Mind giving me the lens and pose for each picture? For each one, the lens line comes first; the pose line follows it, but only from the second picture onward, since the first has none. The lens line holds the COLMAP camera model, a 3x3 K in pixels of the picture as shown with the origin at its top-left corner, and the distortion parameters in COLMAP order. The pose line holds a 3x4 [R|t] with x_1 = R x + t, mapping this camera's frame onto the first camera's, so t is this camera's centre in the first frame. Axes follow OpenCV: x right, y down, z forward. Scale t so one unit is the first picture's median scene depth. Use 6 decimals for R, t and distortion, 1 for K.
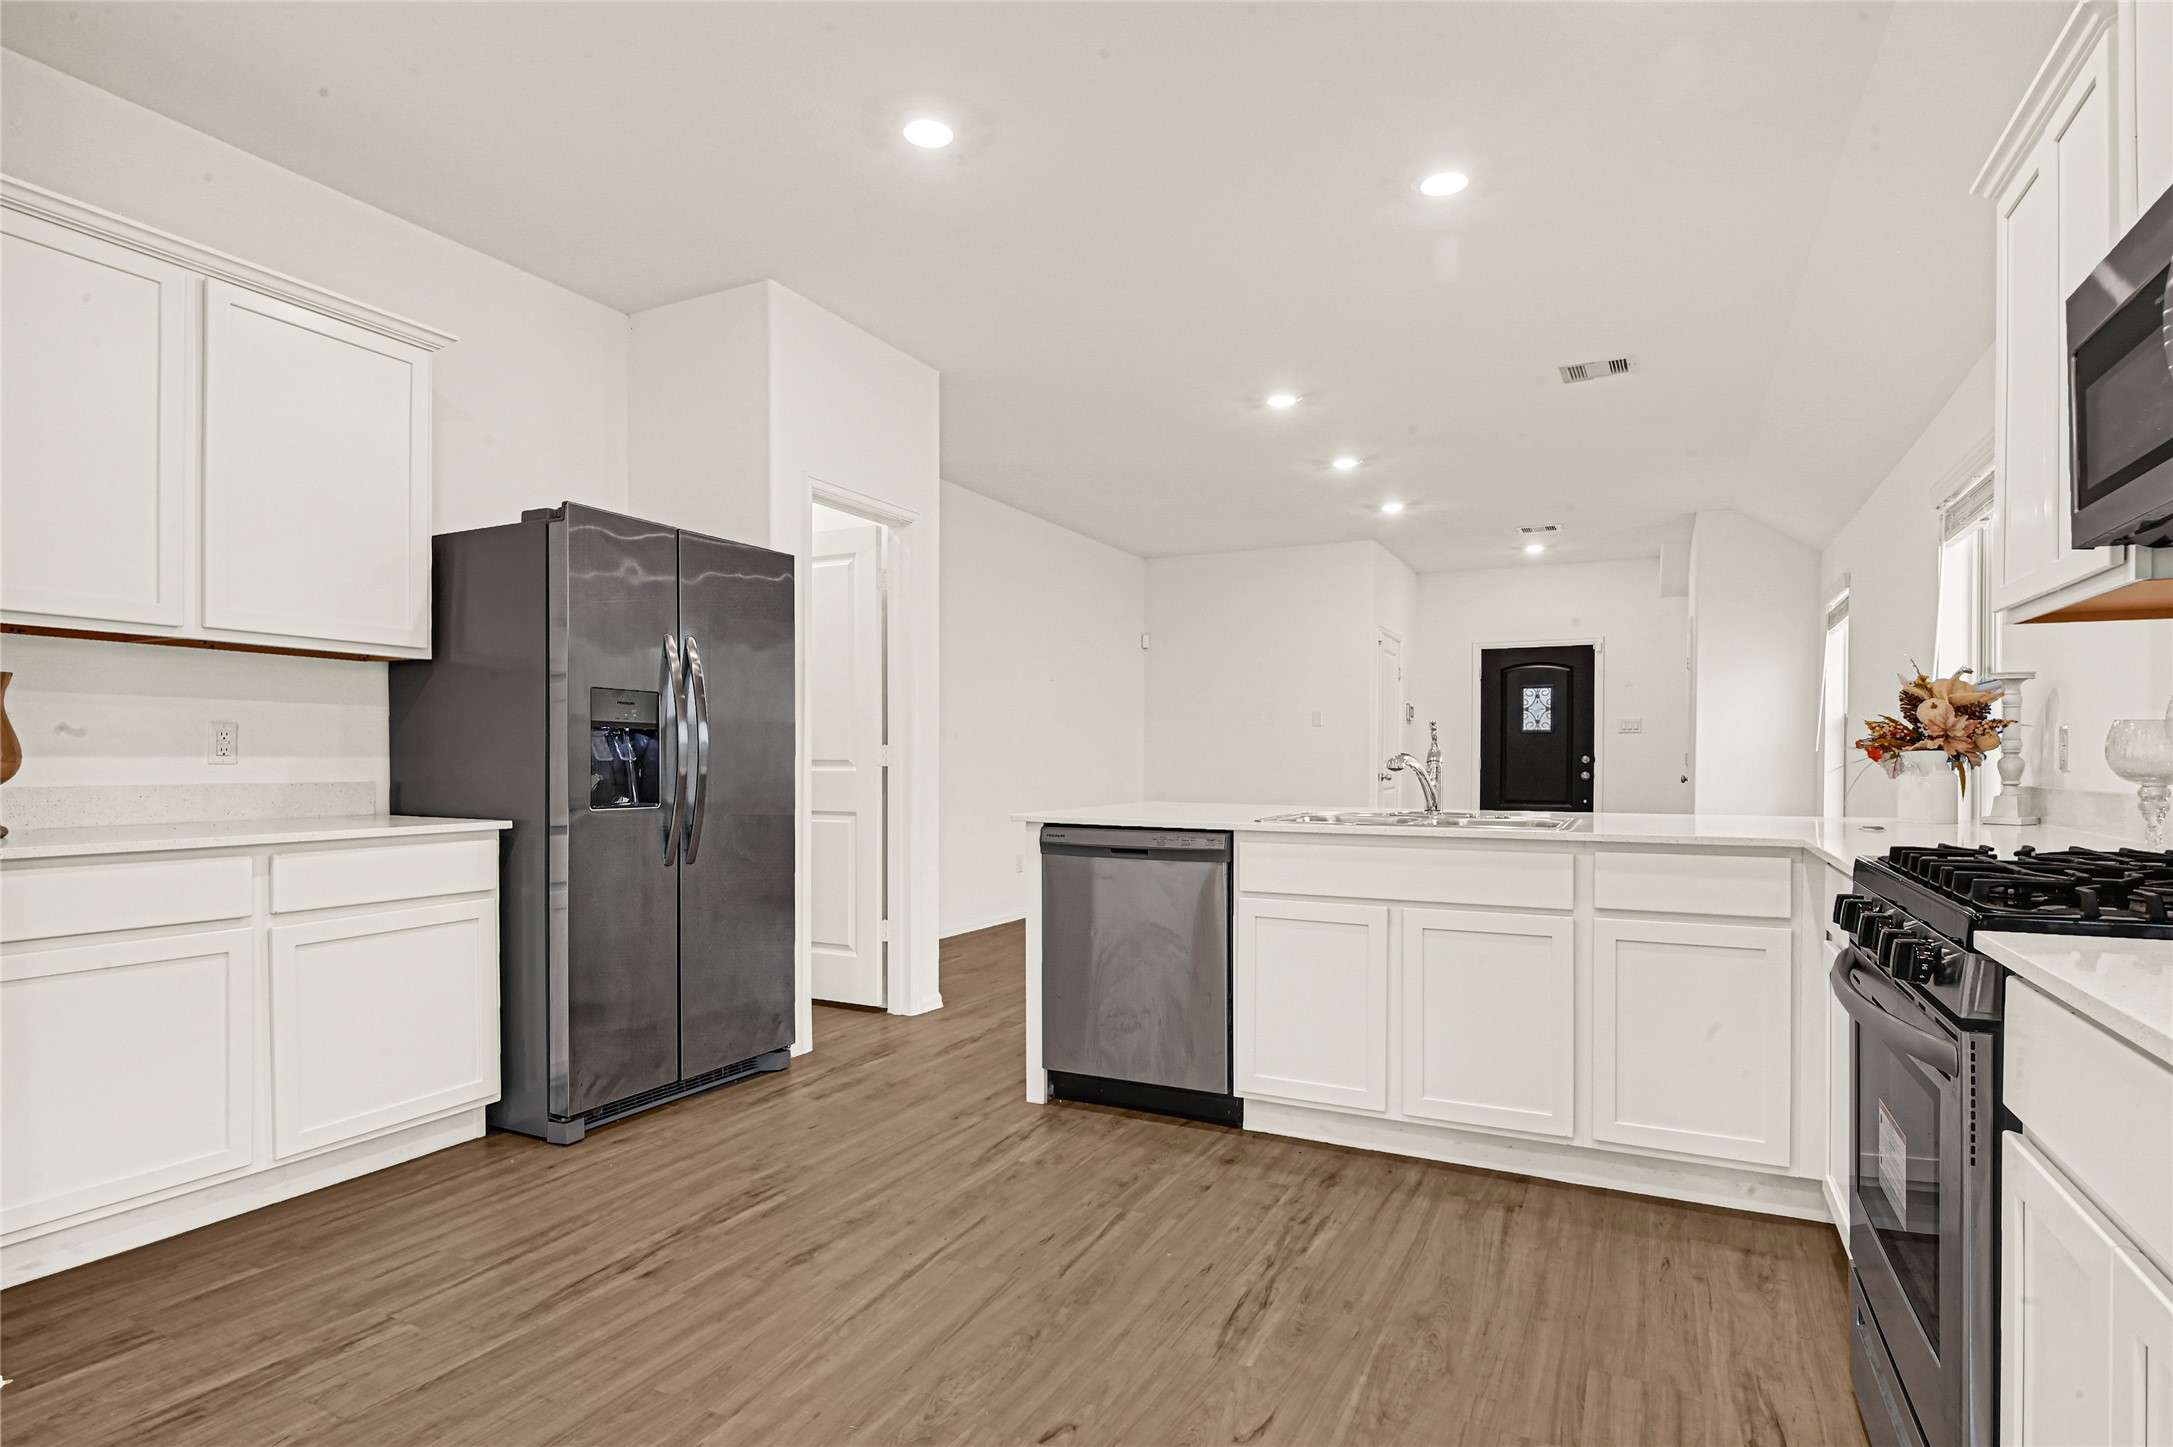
lens RADIAL K [[1128.5, 0, 1062.9], [0, 1128.5, 771.6], [0, 0, 1]] dist [-0.004346, -0.001142]
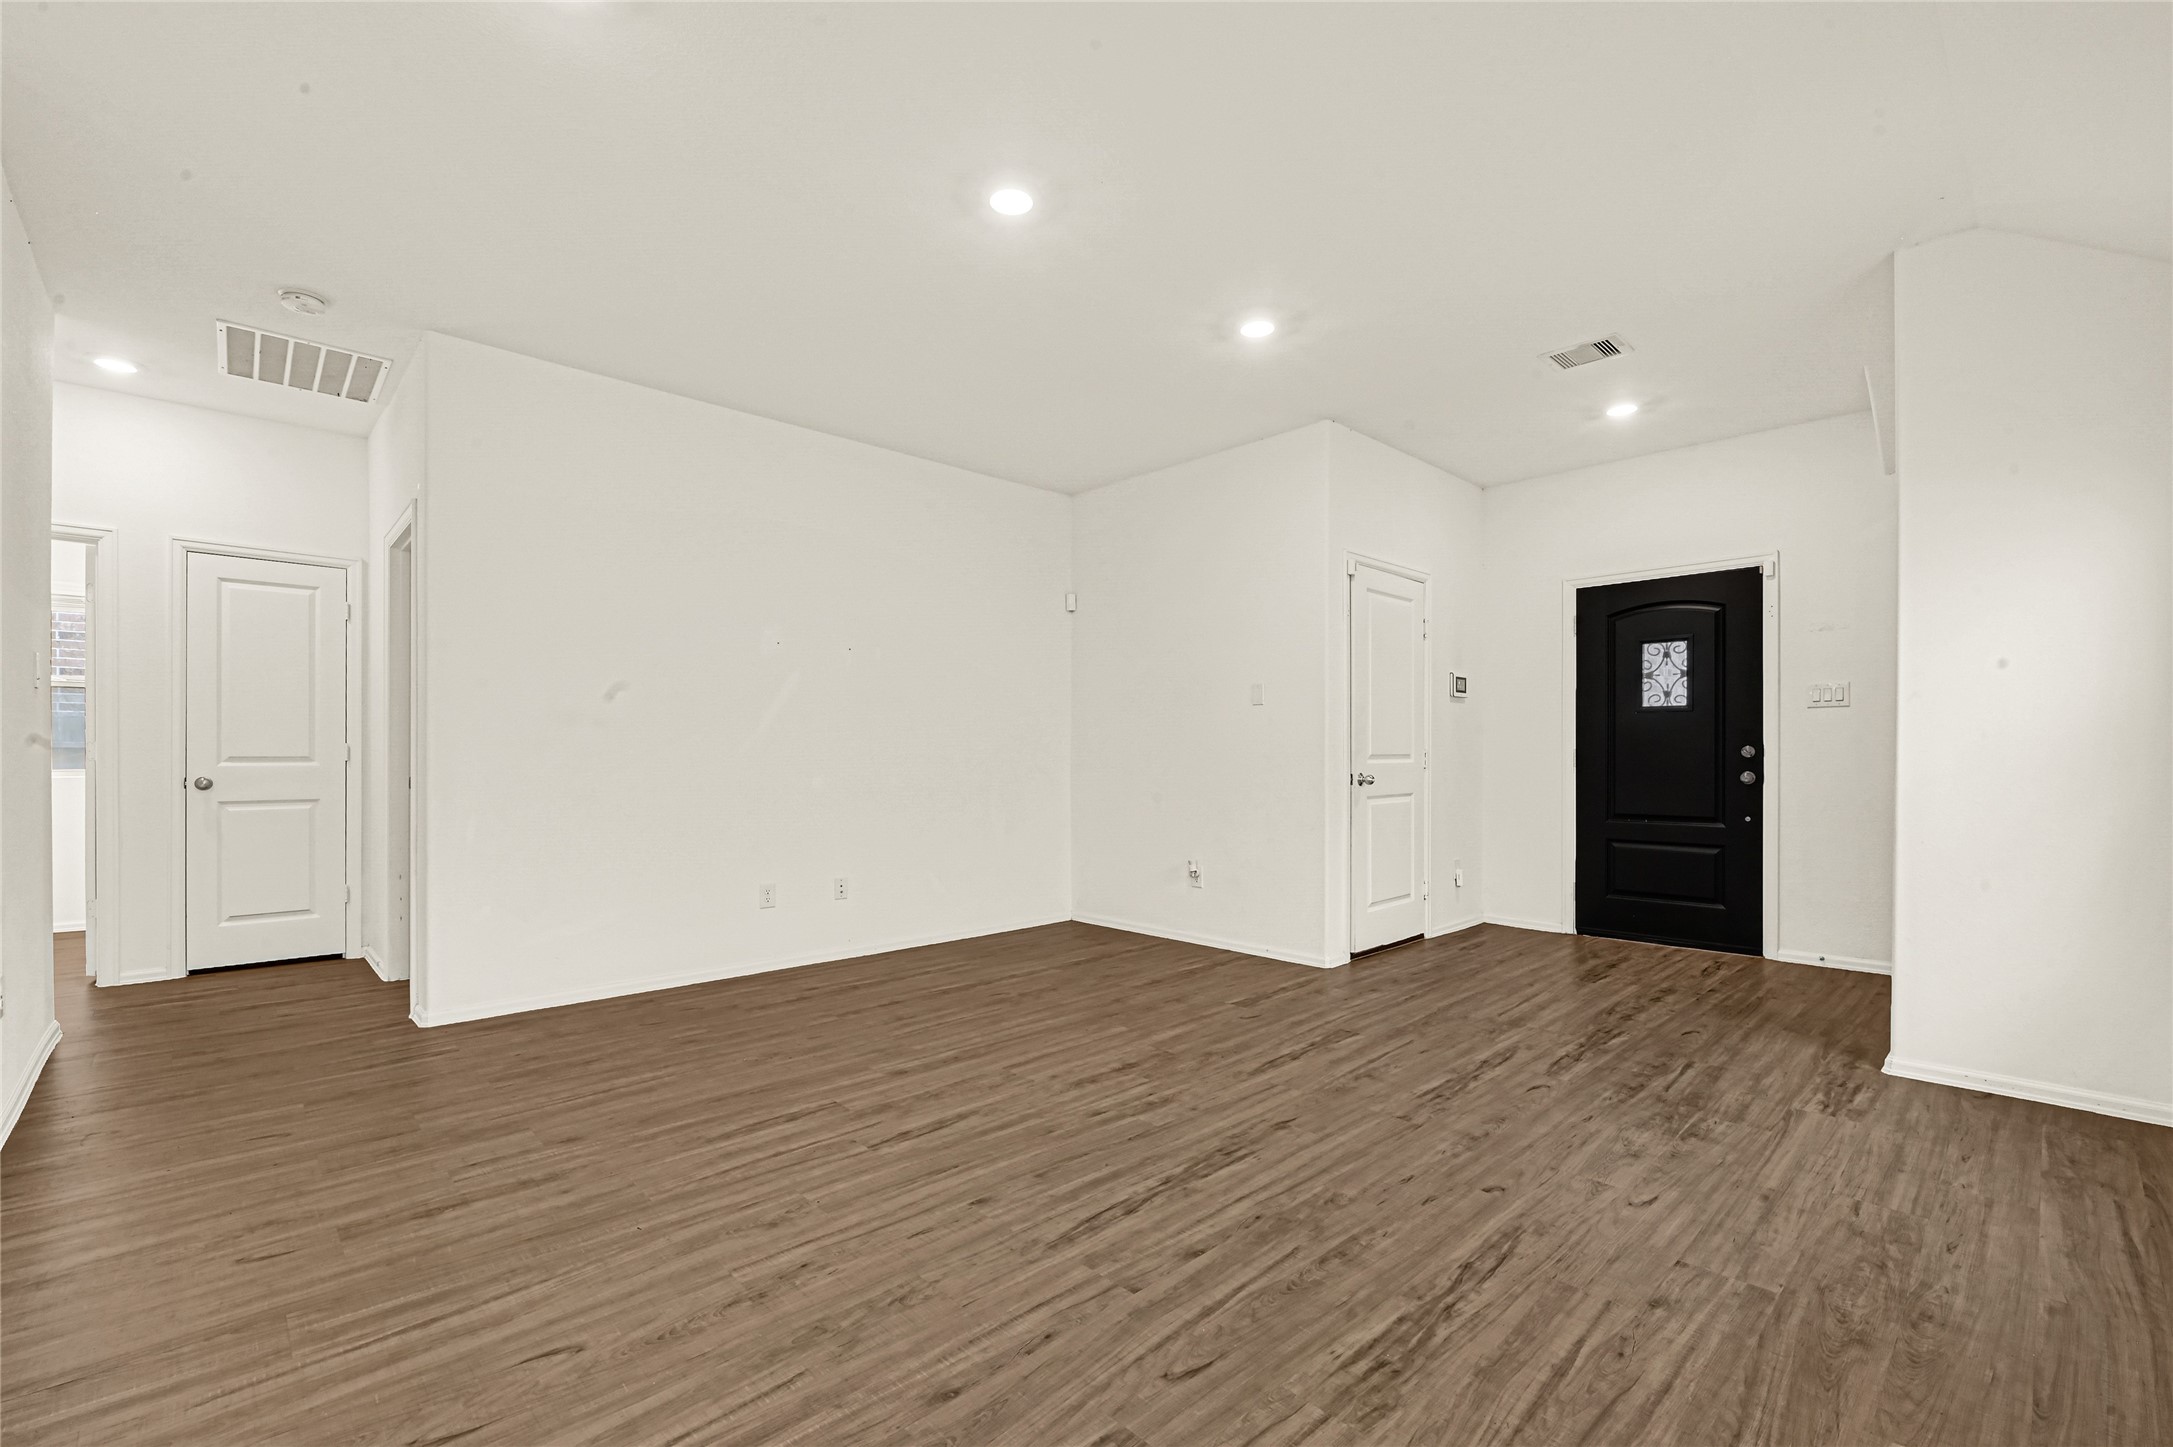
lens RADIAL K [[926.4, 0, 1054.4], [0, 926.4, 753.9], [0, 0, 1]] dist [-0.001133, -0.000419]
pose [[0.929213, -0.003516, -0.369529, 0.886261], [0.000041, 0.999956, -0.009412, -0.014393], [0.369546, 0.008731, 0.929172, 1.153222]]
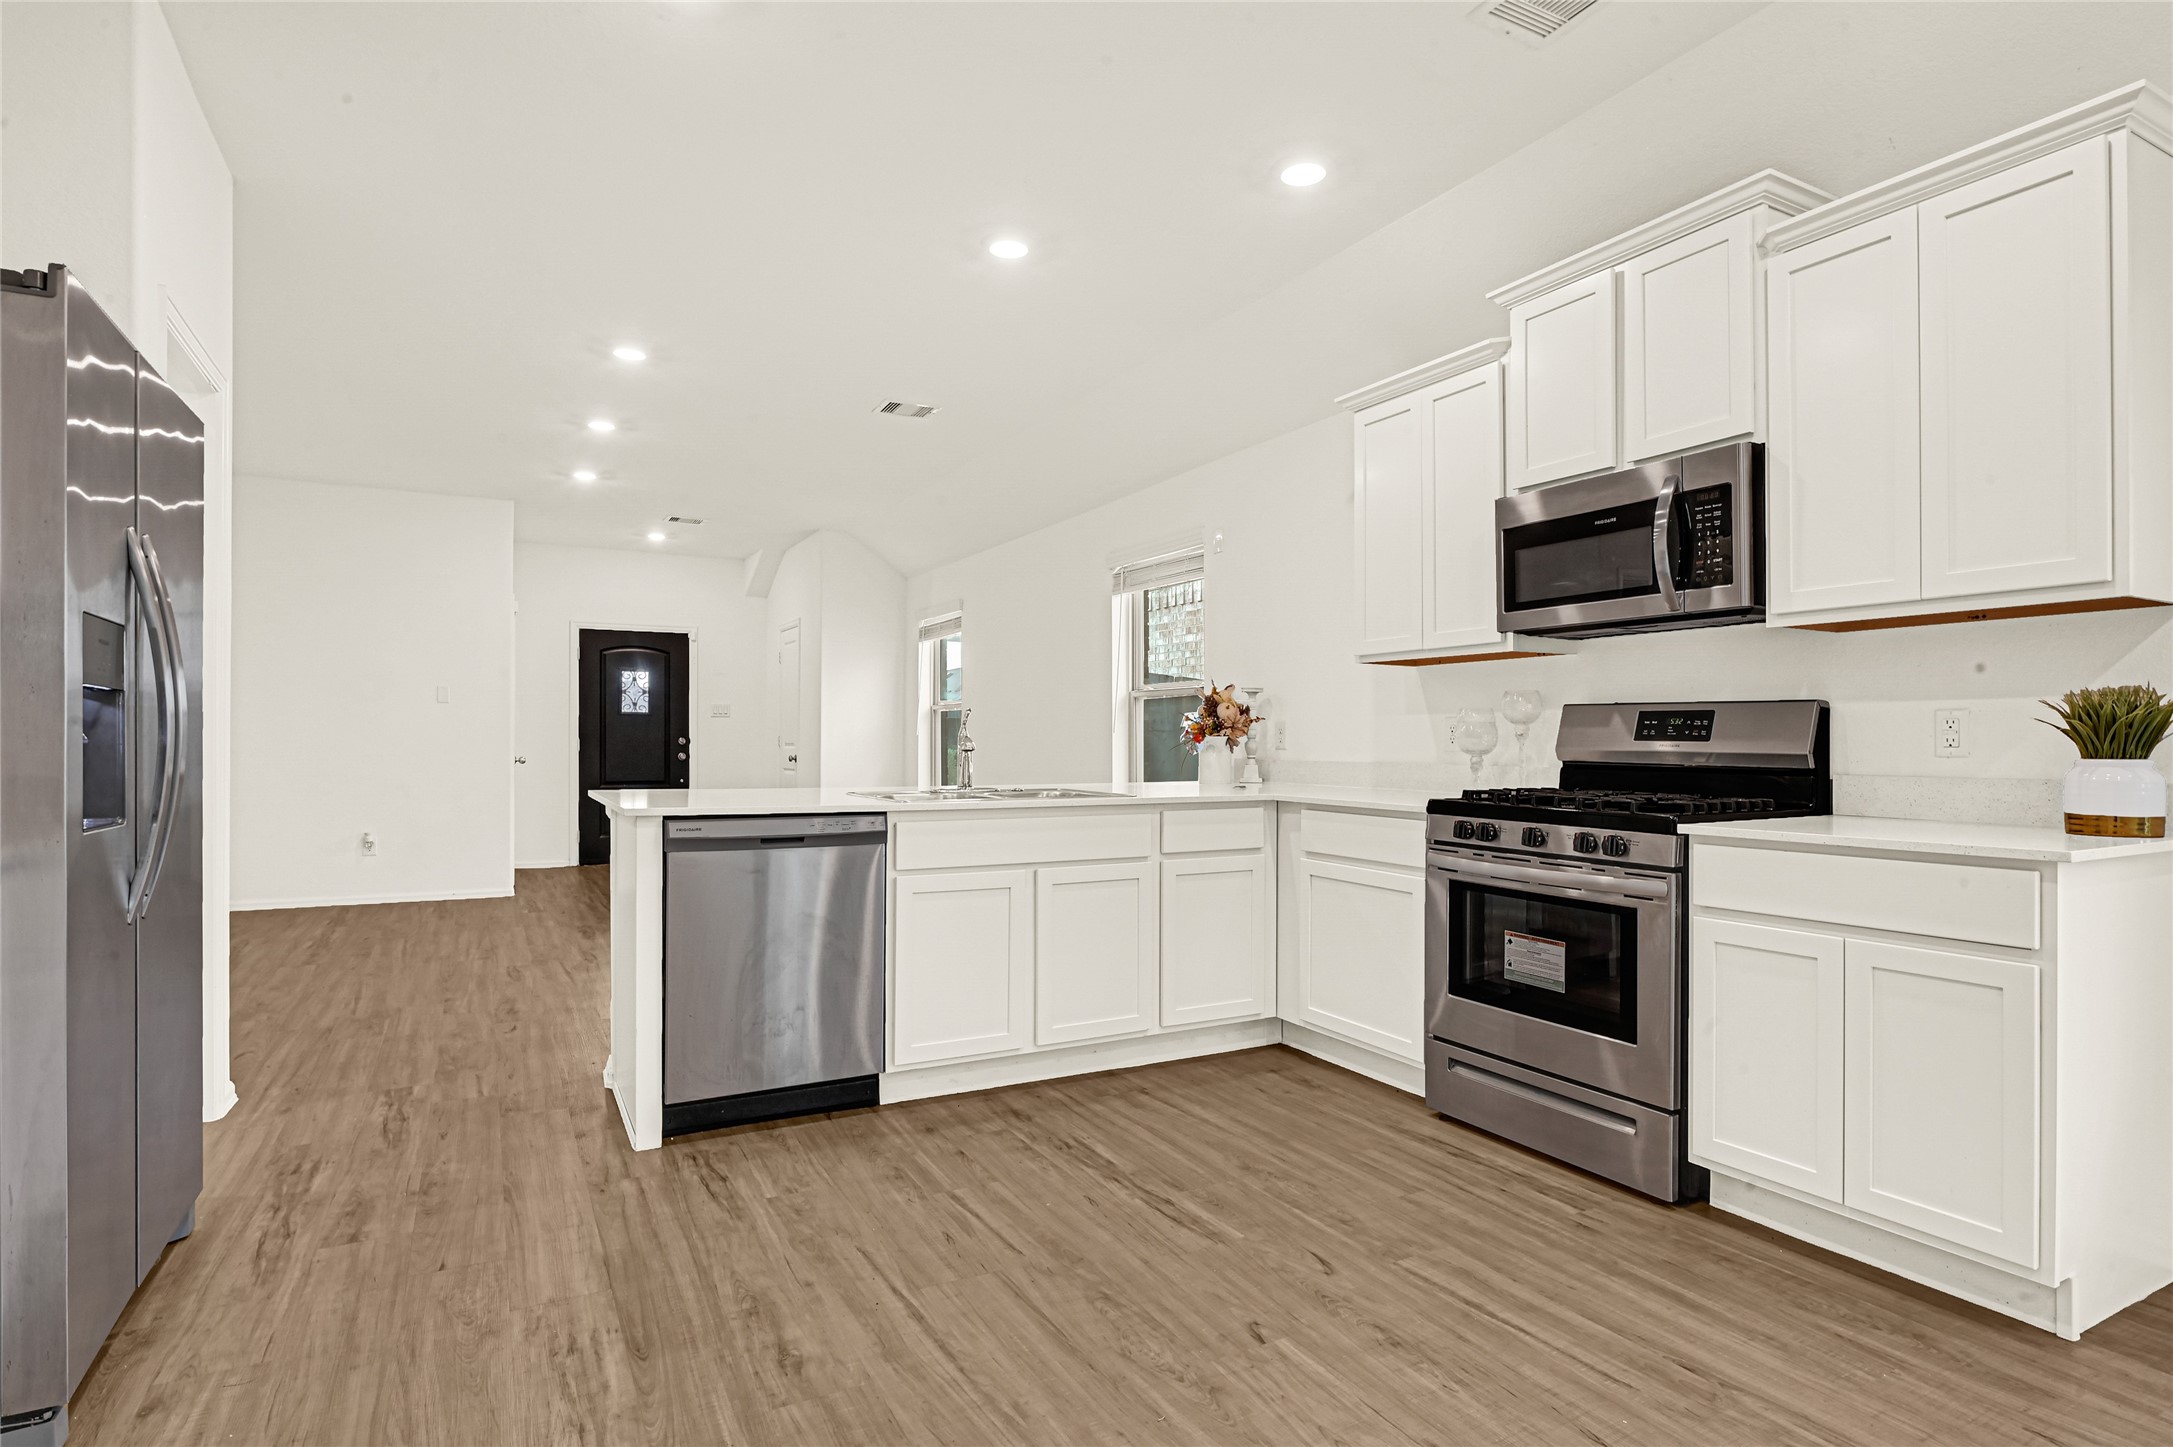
lens RADIAL K [[1128.5, 0, 1077.2], [0, 1128.5, 740.5], [0, 0, 1]] dist [-0.004346, -0.001142]
pose [[0.559015, 0.000714, 0.829157, -0.616860], [0.008227, 0.999946, -0.006407, -0.004148], [-0.829117, 0.010403, 0.558979, 0.295969]]
